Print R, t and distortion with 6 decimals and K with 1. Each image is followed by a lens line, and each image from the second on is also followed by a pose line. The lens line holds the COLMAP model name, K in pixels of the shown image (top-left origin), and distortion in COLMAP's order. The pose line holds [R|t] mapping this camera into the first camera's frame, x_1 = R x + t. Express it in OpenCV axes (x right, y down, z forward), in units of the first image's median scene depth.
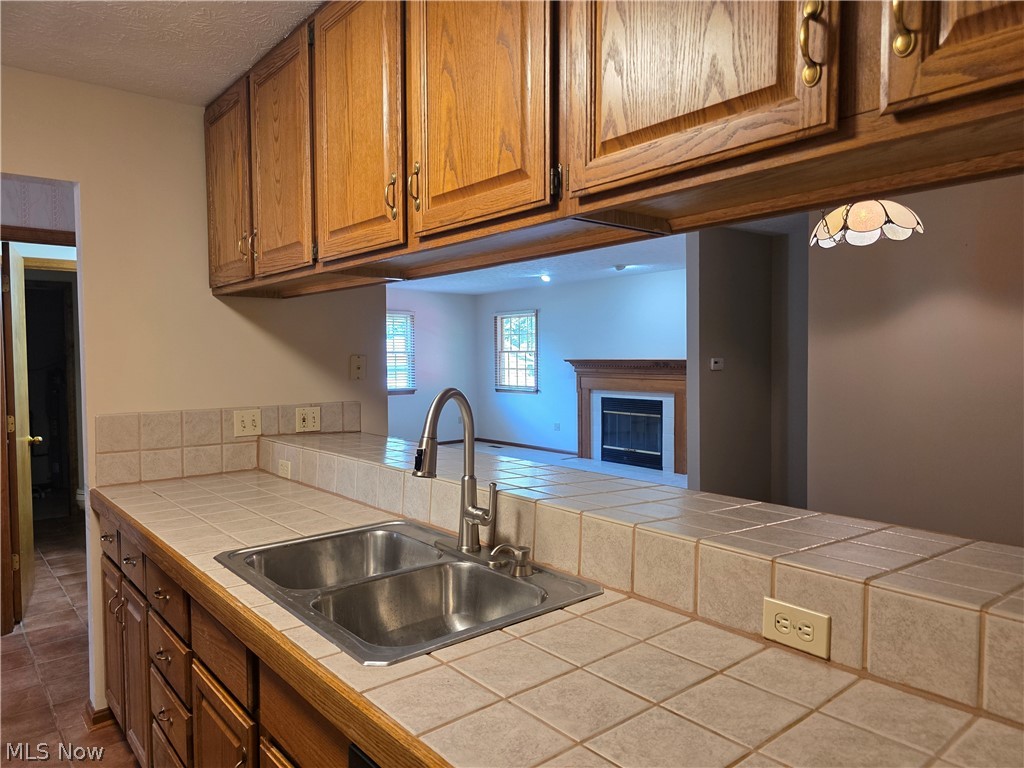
lens RADIAL K [[689.2, 0, 512.0], [0, 689.2, 384.0], [0, 0, 1]] dist [0.090661, -0.103849]
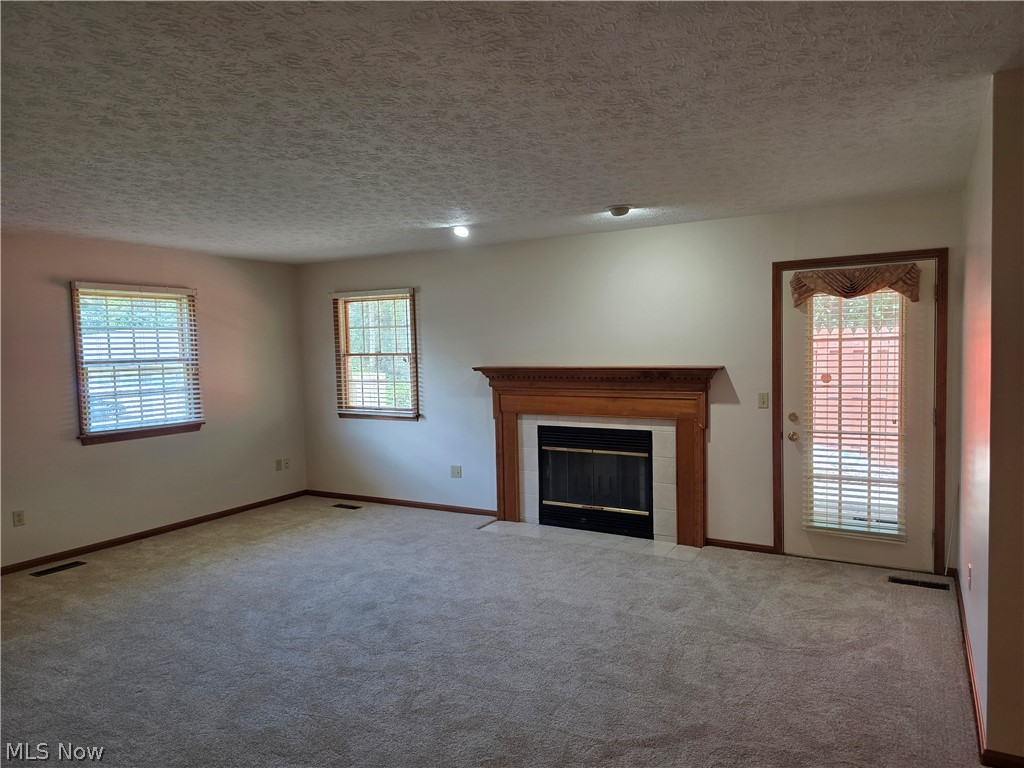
lens RADIAL K [[689.2, 0, 512.0], [0, 689.2, 384.0], [0, 0, 1]] dist [0.090661, -0.103849]
pose [[0.938234, -0.033881, 0.344339, -0.110035], [0.029869, 0.999410, 0.016952, -0.030556], [-0.344710, -0.005620, 0.938692, 0.403998]]
